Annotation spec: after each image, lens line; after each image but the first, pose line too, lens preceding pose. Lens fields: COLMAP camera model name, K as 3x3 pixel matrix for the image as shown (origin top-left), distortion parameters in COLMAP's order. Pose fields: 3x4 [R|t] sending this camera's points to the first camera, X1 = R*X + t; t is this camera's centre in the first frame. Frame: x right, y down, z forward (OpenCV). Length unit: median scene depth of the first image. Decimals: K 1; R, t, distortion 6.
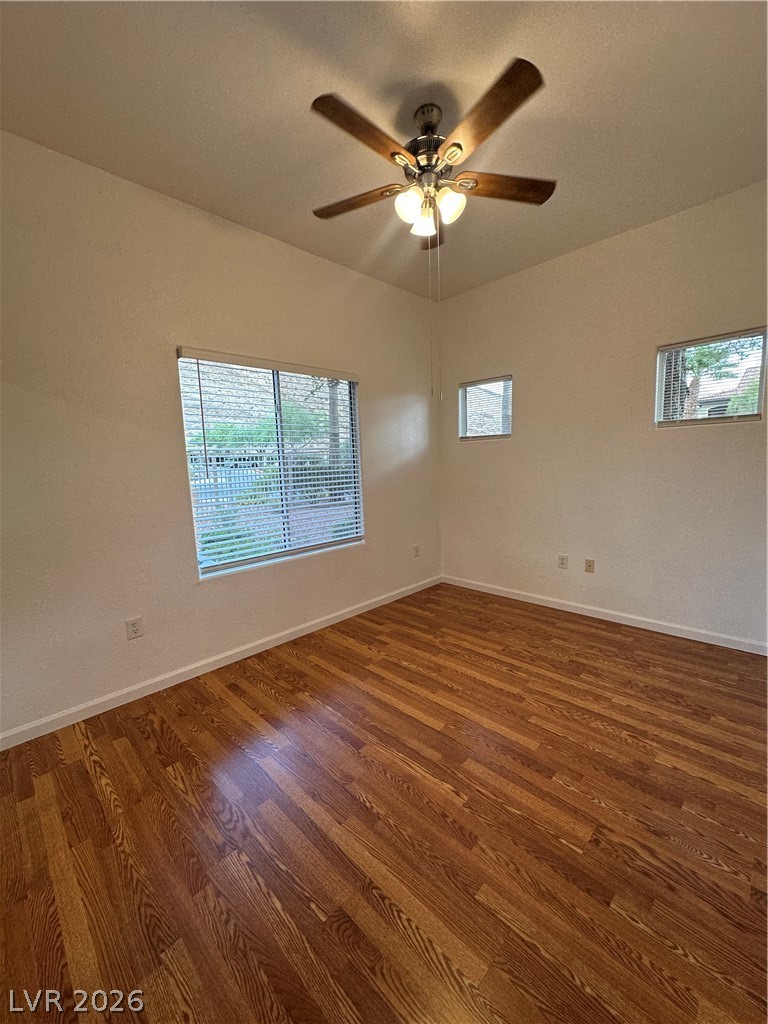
lens RADIAL K [[405.2, 0, 382.5], [0, 405.2, 513.9], [0, 0, 1]] dist [-0.000888, 0.000624]
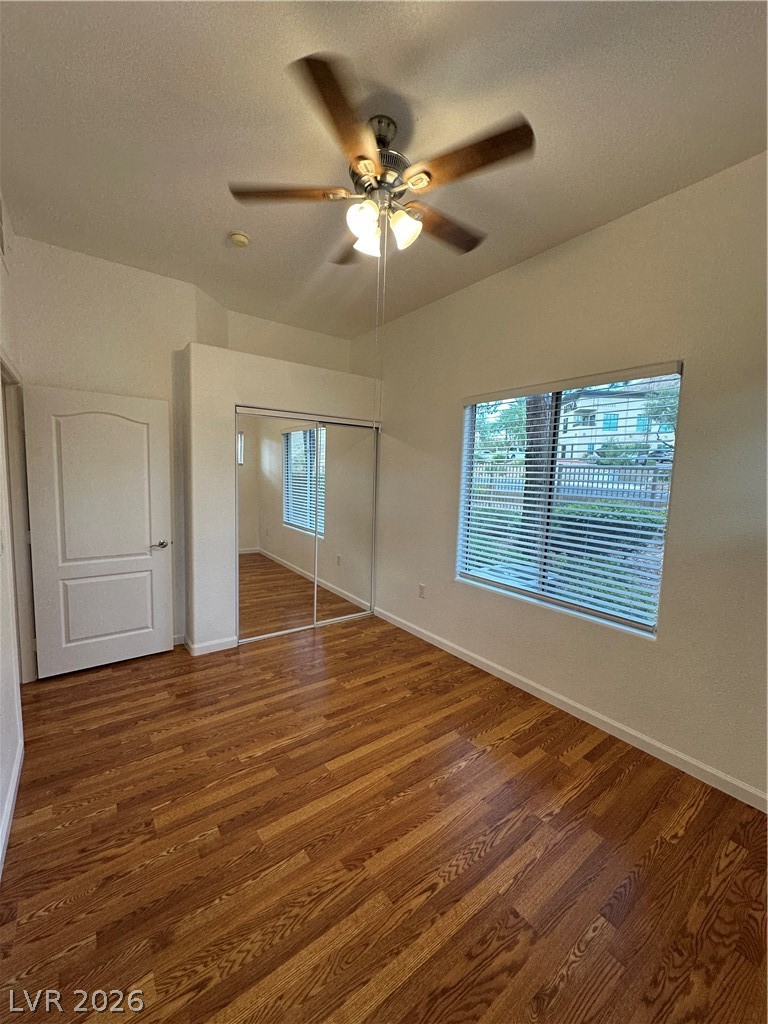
lens RADIAL K [[405.2, 0, 382.5], [0, 405.2, 513.9], [0, 0, 1]] dist [-0.000888, 0.000624]
pose [[-0.142967, 0.128591, -0.981338, 0.887999], [-0.150670, 0.977139, 0.149991, -0.214596], [0.978192, 0.169302, -0.120324, 0.998944]]
